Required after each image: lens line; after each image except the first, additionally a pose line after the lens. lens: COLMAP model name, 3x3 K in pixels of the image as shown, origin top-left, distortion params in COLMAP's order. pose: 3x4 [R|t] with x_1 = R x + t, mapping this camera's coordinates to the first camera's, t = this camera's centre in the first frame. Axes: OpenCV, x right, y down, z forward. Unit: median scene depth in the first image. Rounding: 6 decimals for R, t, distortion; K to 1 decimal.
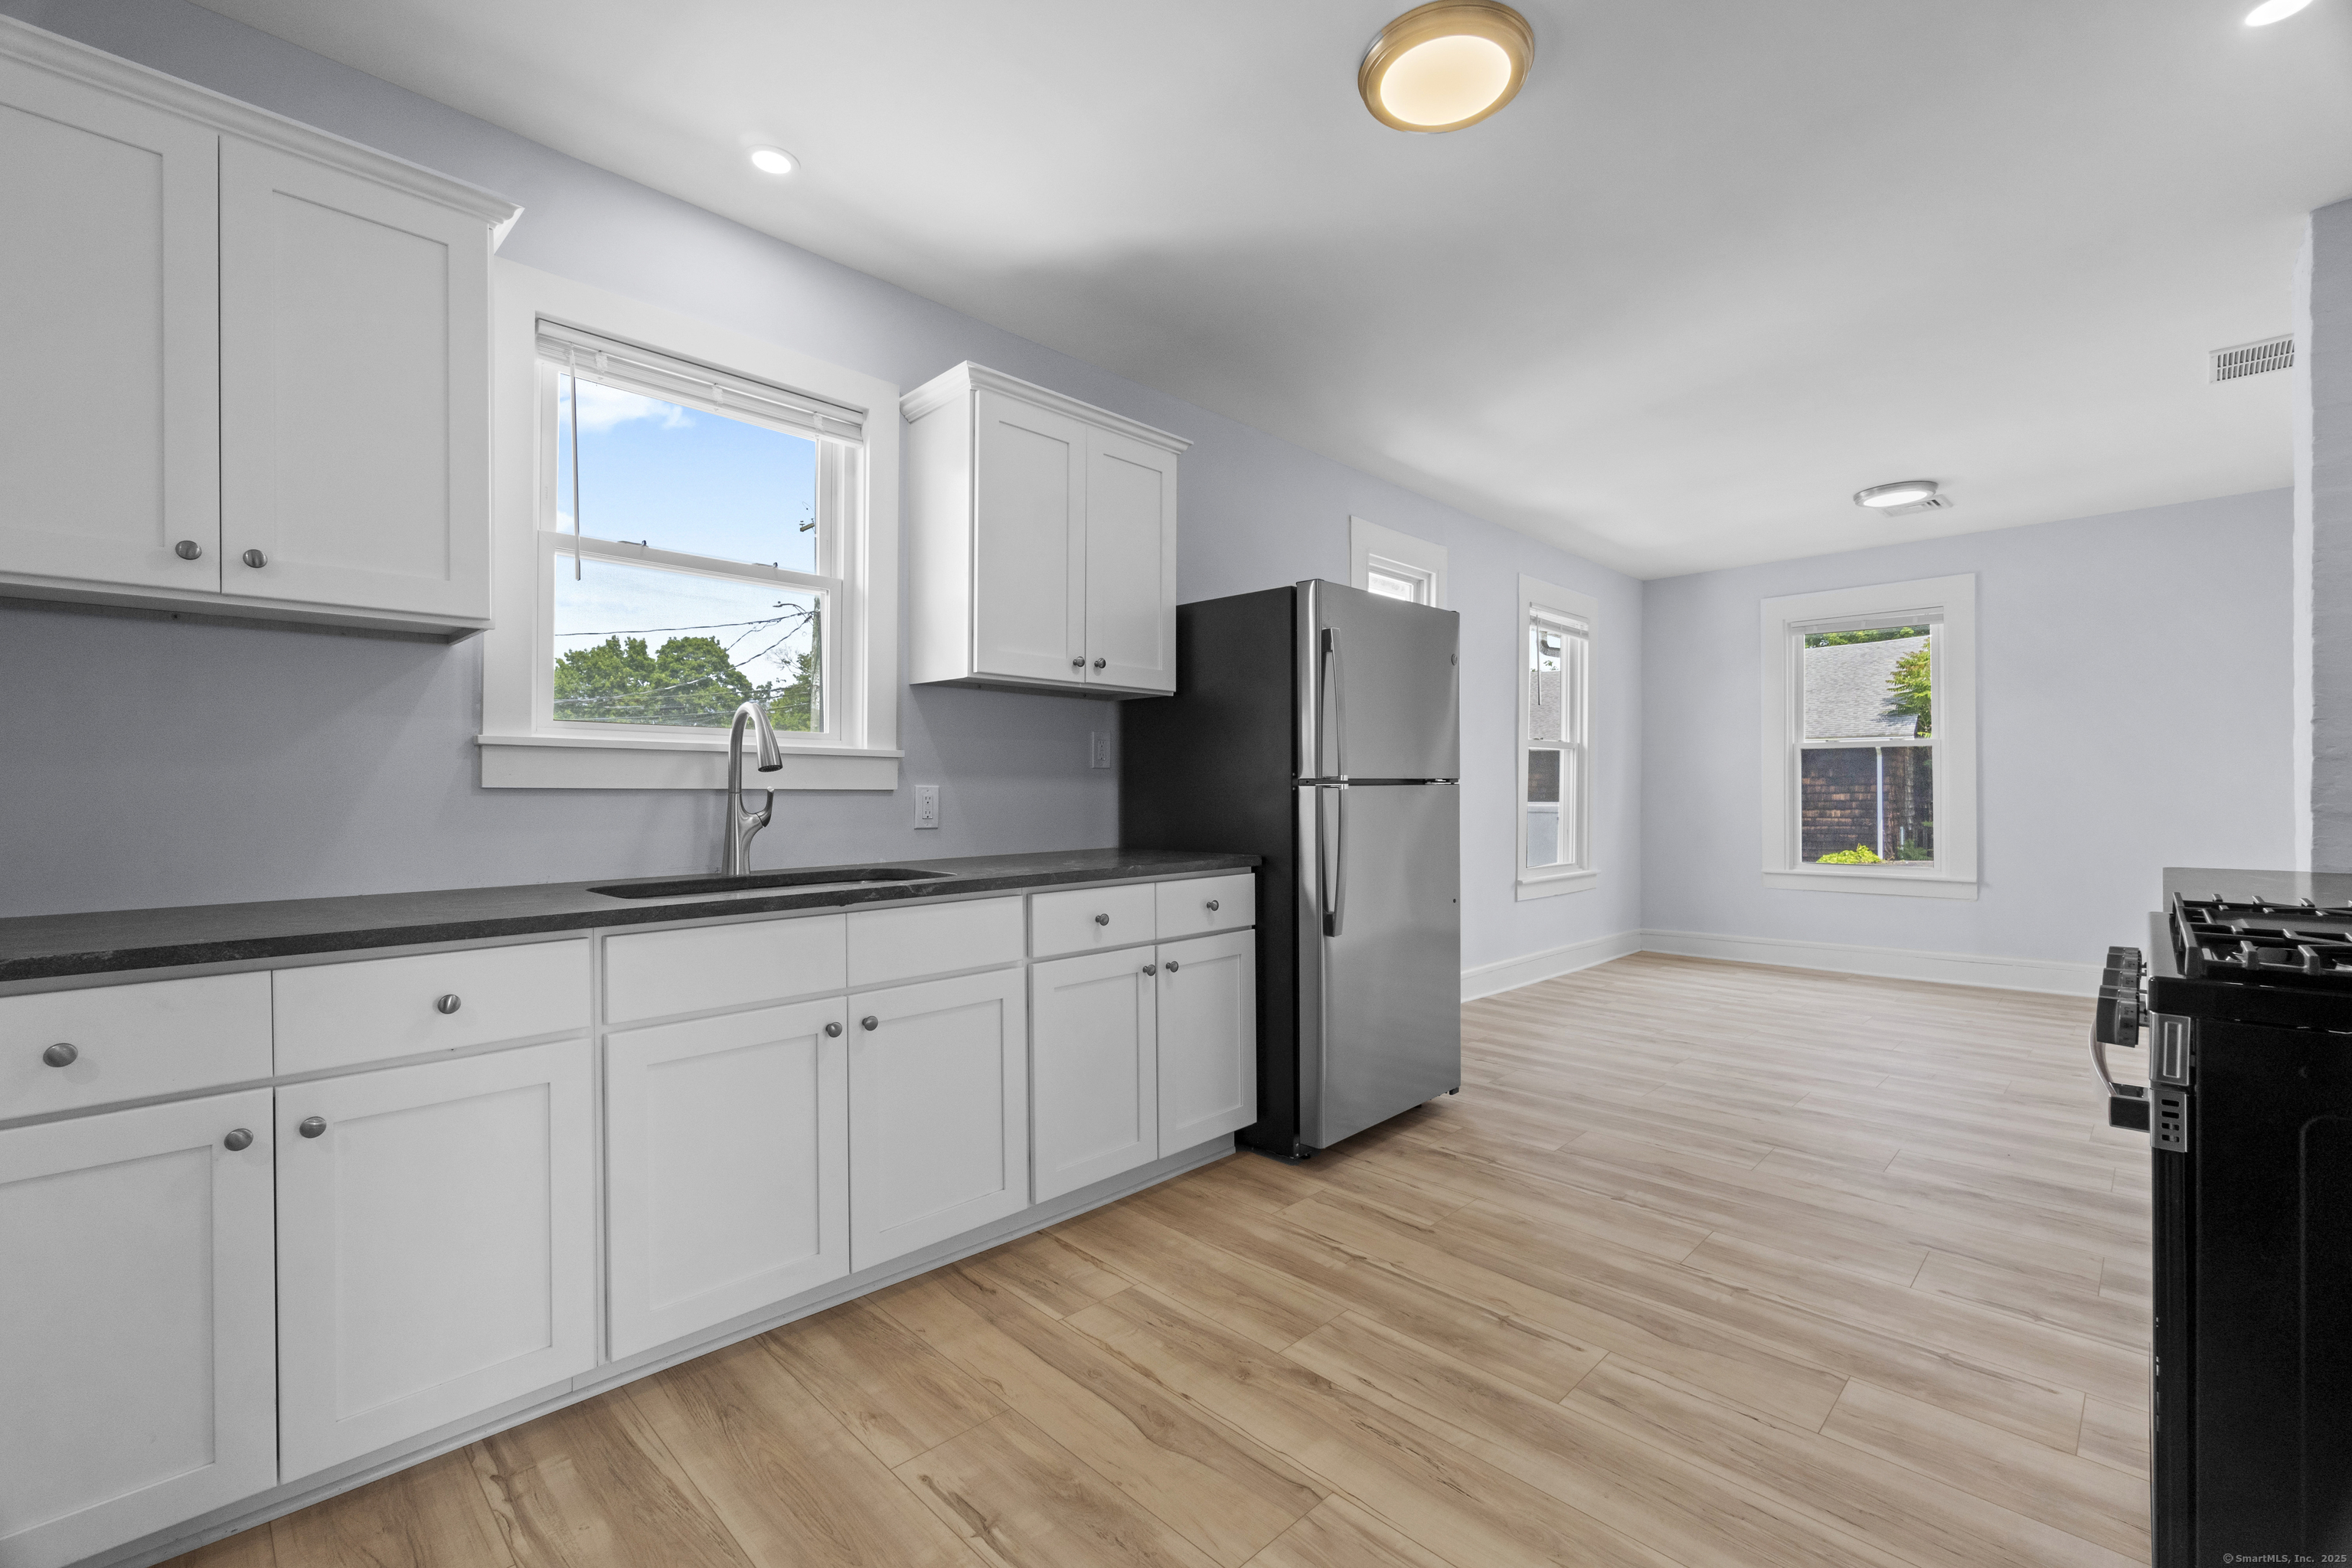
lens RADIAL K [[1014.7, 0, 1167.8], [0, 1014.7, 786.3], [0, 0, 1]] dist [-0.007802, 0.002513]
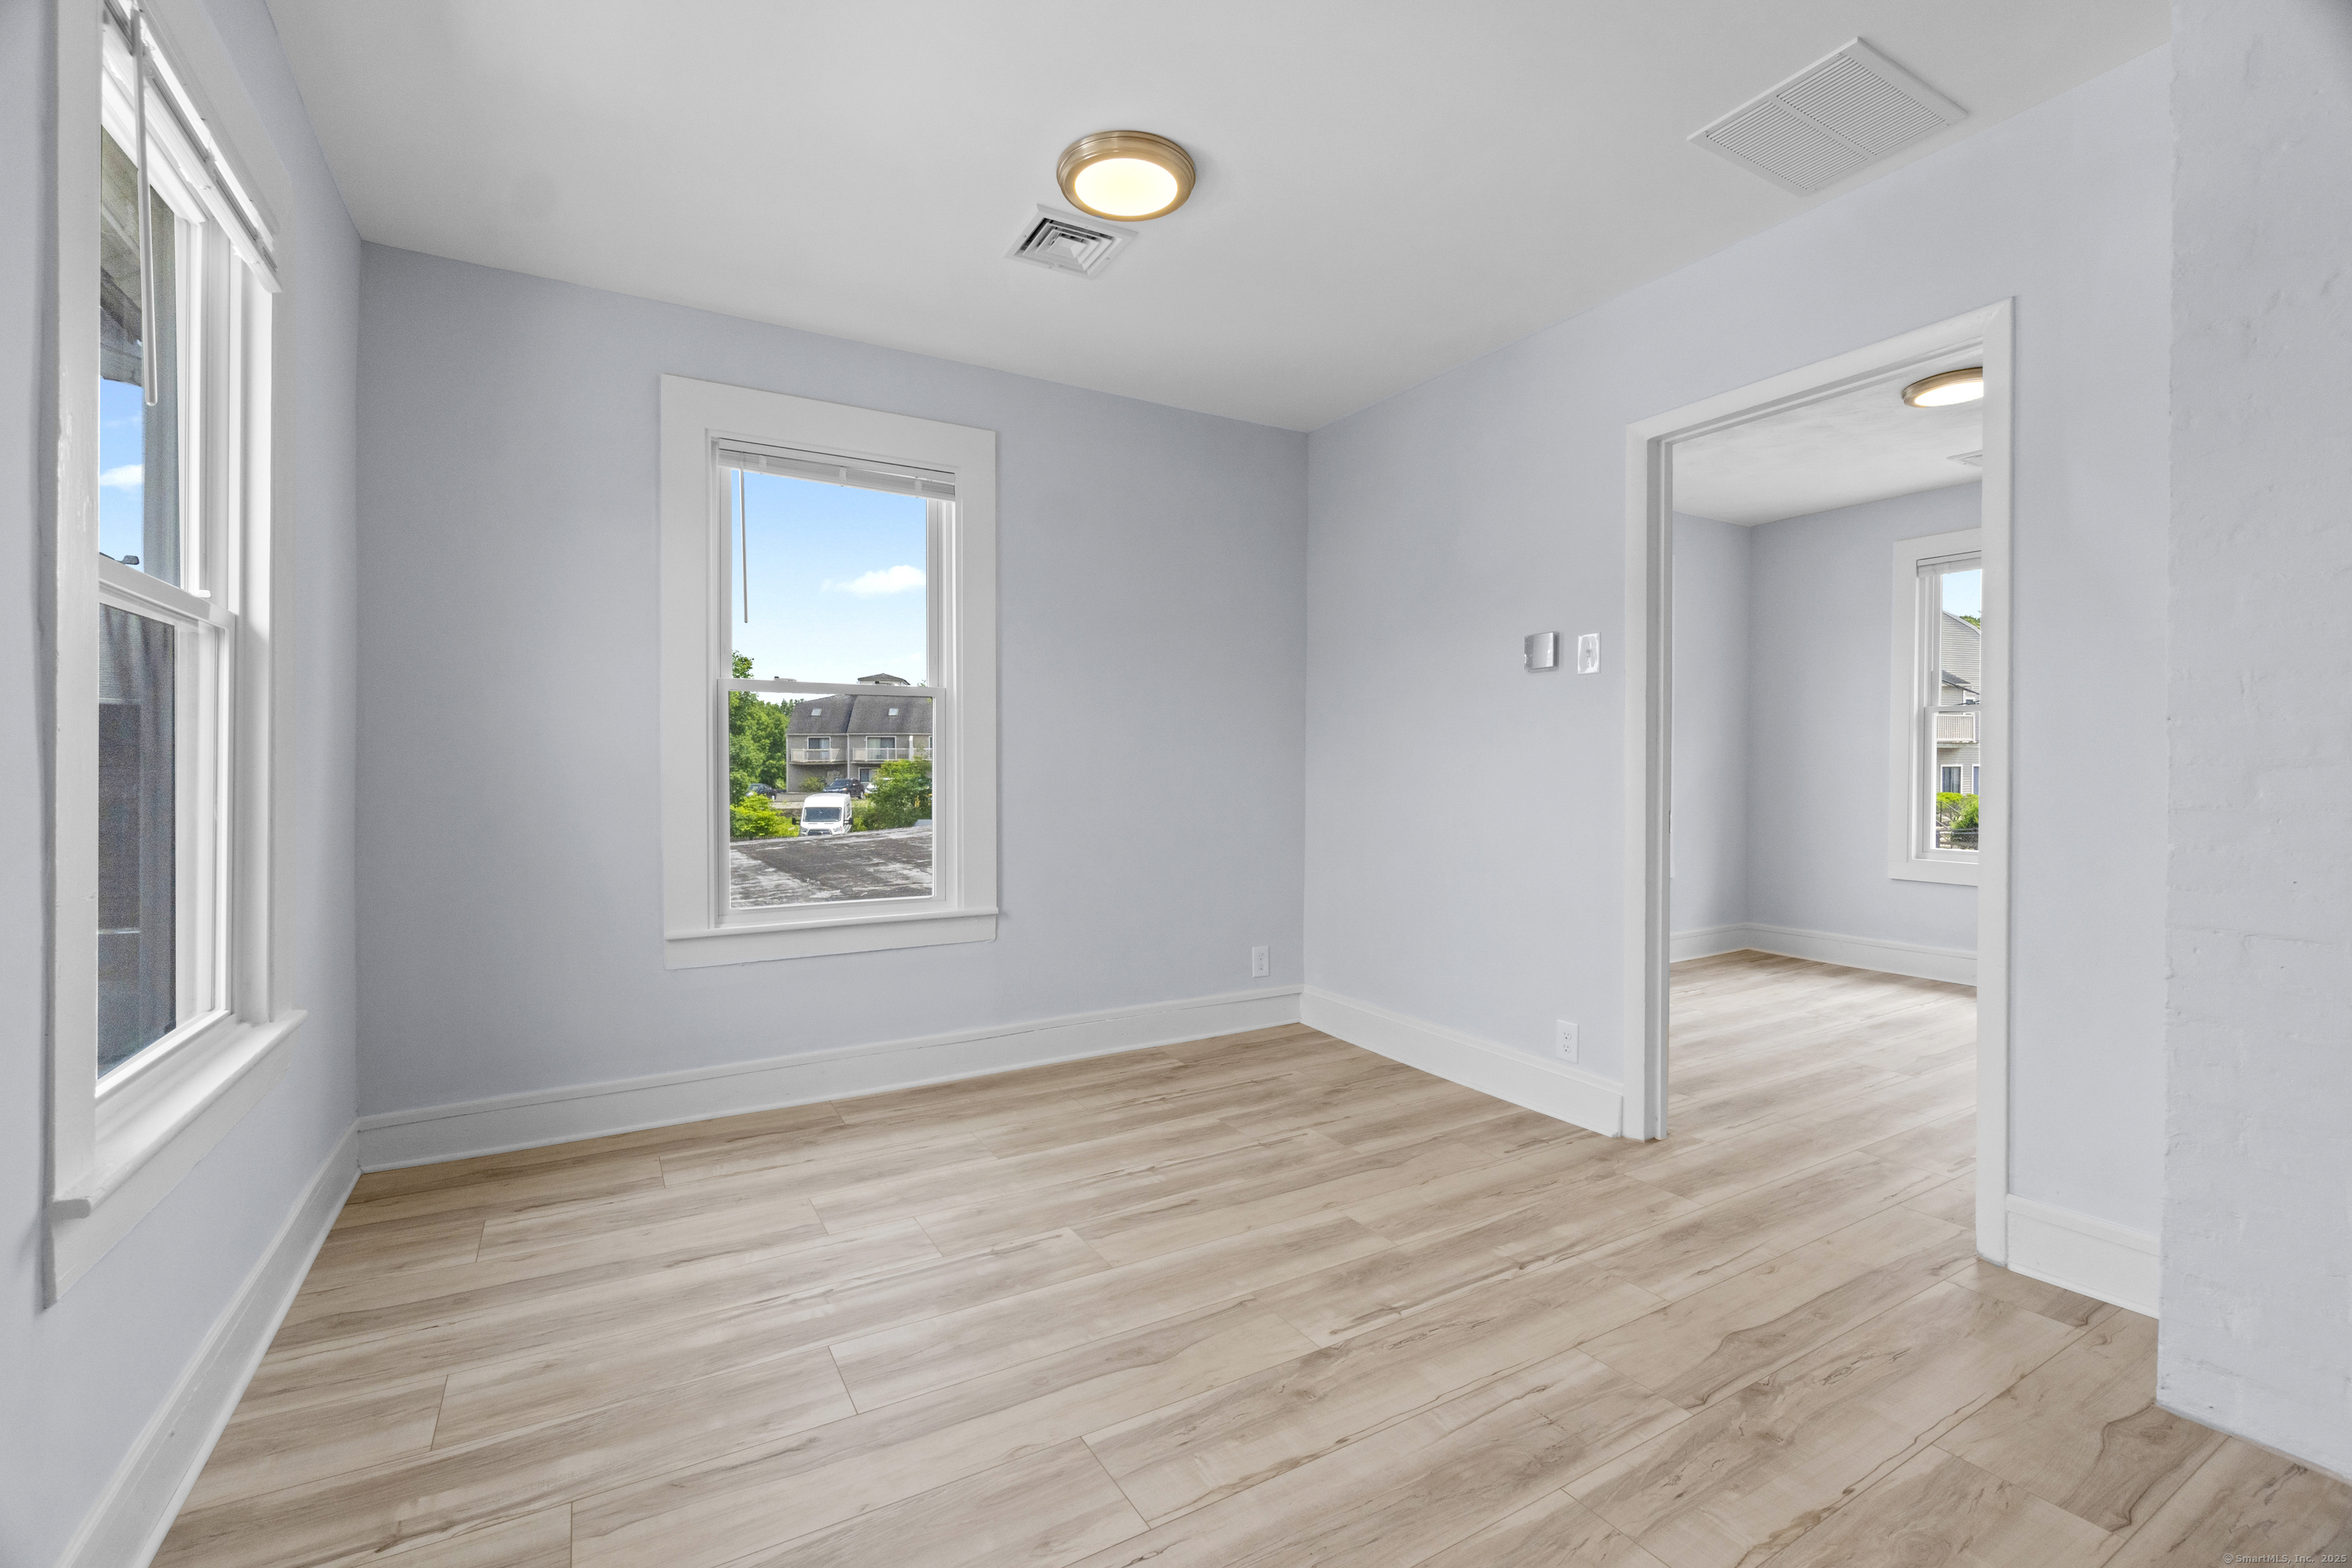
lens RADIAL K [[1014.7, 0, 1176.3], [0, 1014.7, 775.4], [0, 0, 1]] dist [-0.007802, 0.002513]
pose [[0.250830, -0.002500, 0.968028, 0.449047], [-0.004632, 0.999982, 0.003783, 0.008730], [-0.968020, -0.005433, 0.250814, 1.603952]]
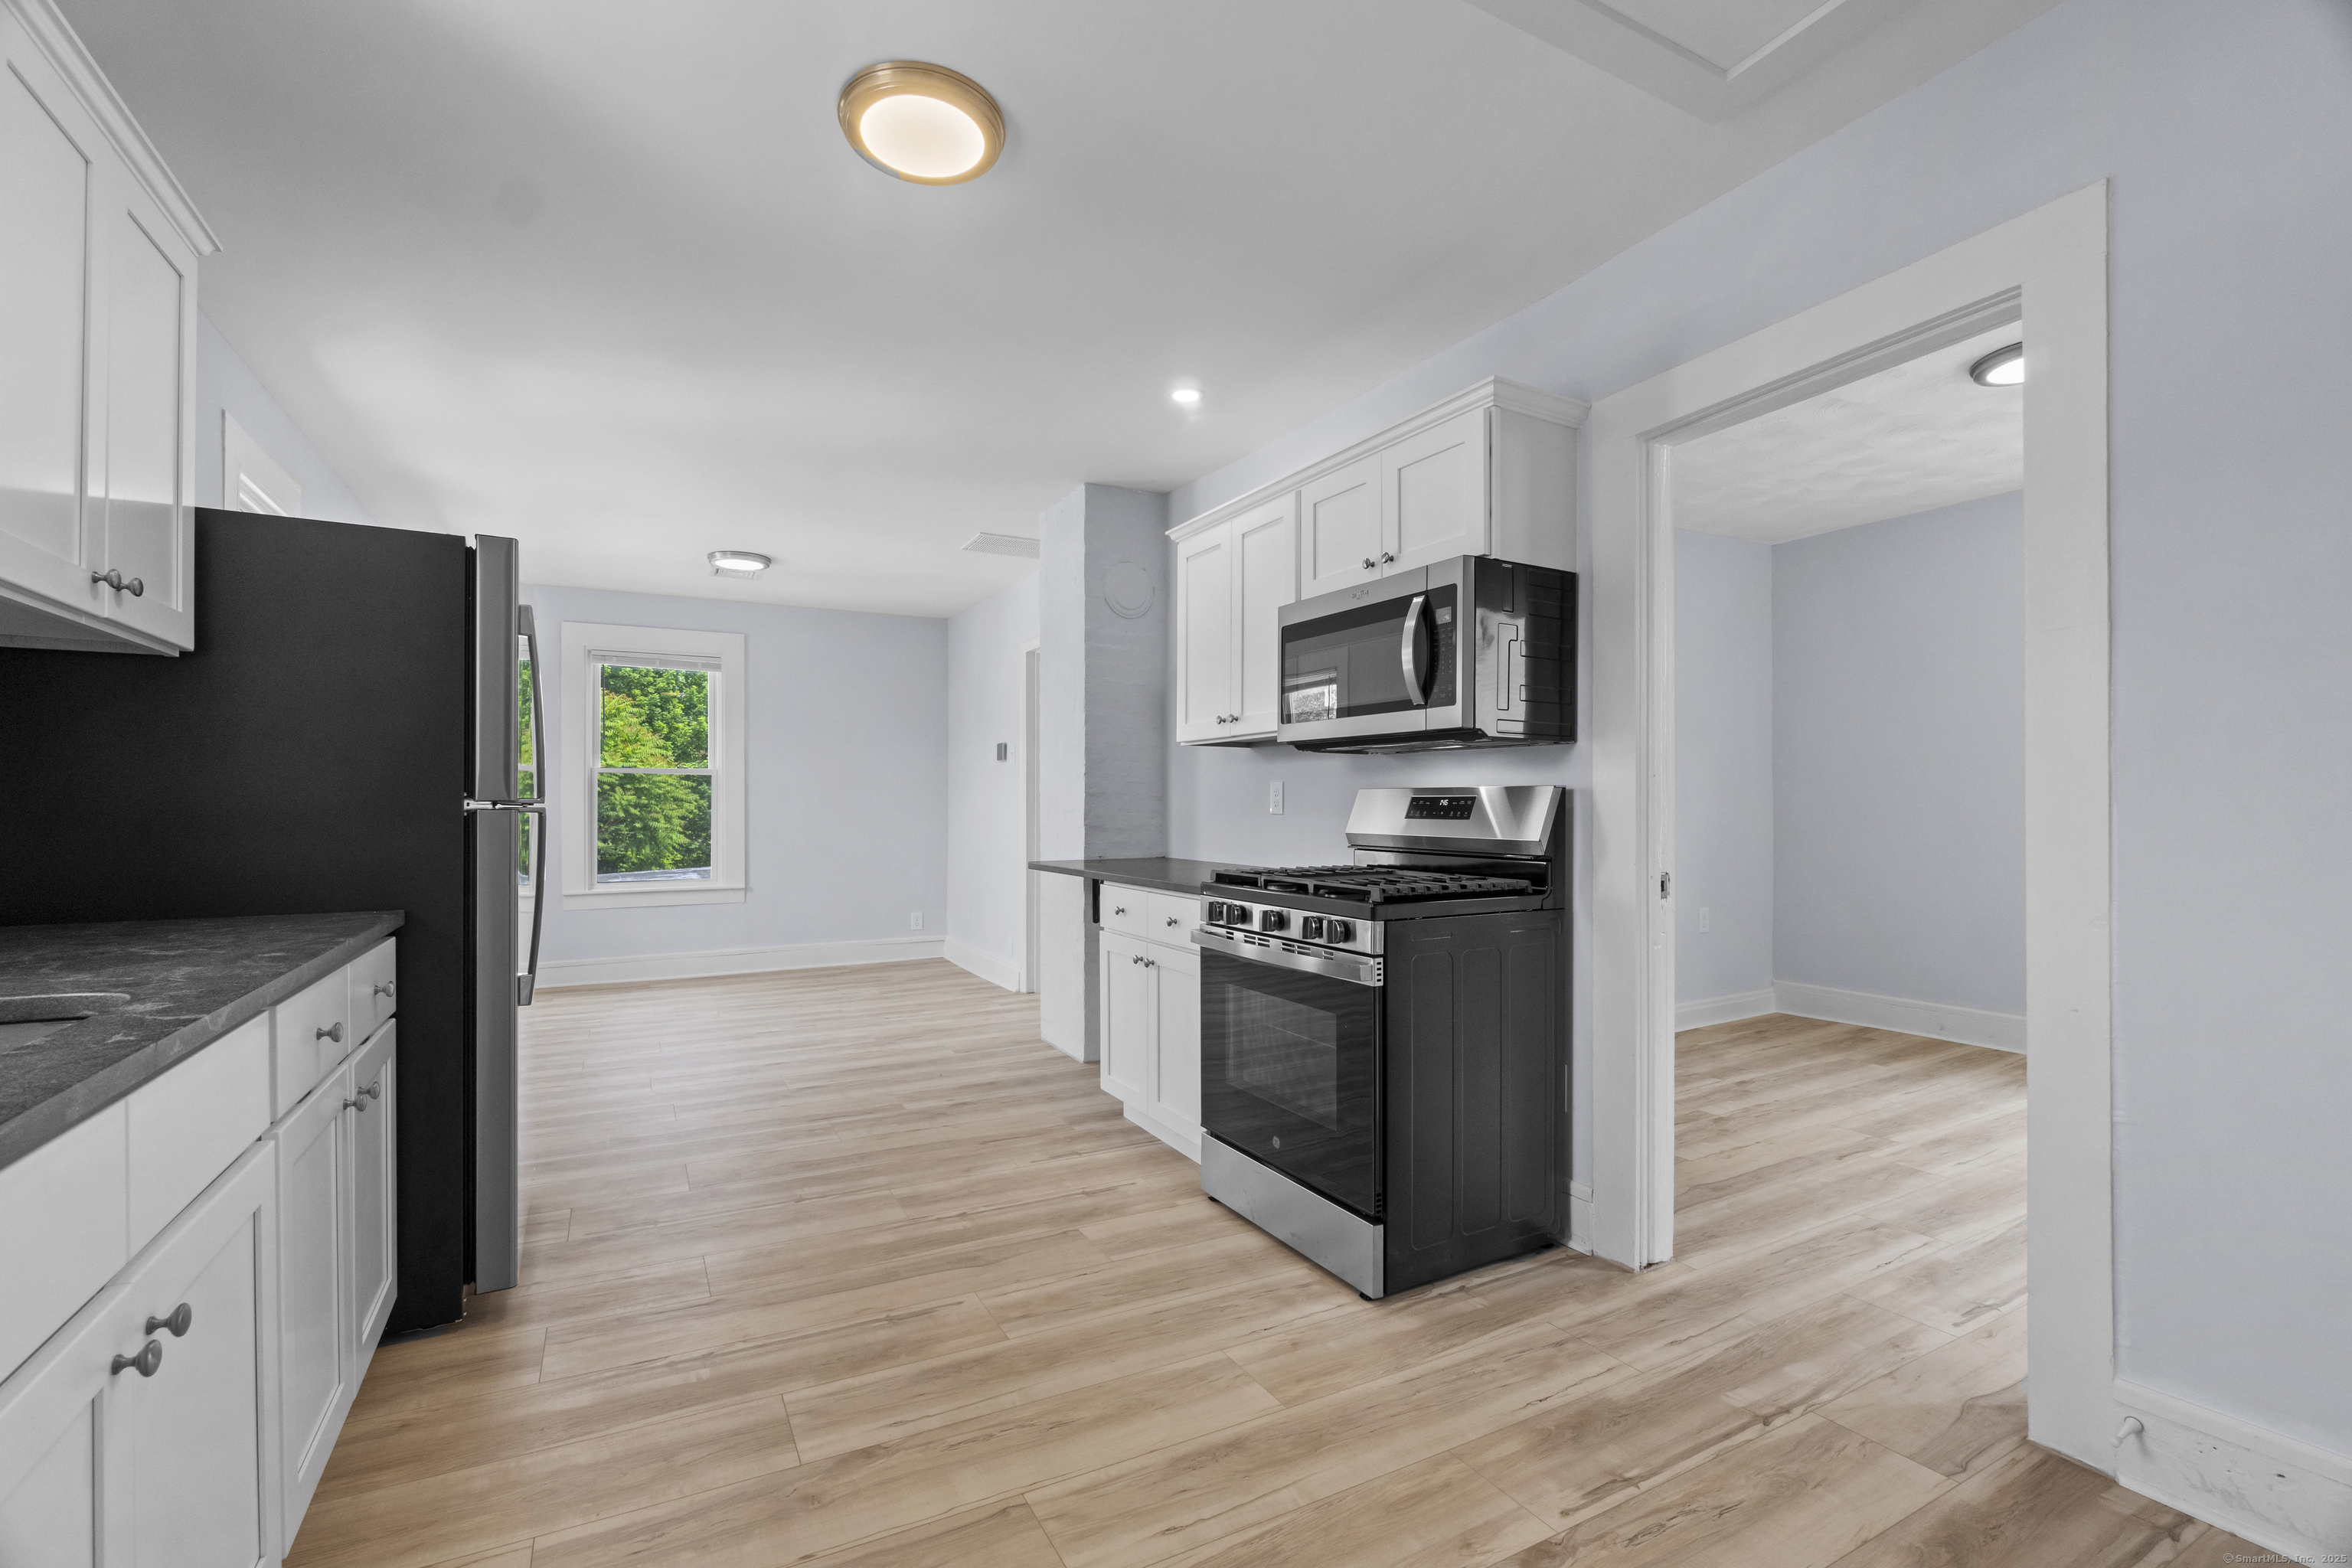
lens RADIAL K [[1014.7, 0, 1167.1], [0, 1014.7, 804.5], [0, 0, 1]] dist [-0.007802, 0.002513]
pose [[0.286565, 0.005646, 0.958044, -0.499591], [-0.002155, 0.999984, -0.005249, -0.002179], [-0.958058, -0.000561, 0.286573, 0.354546]]
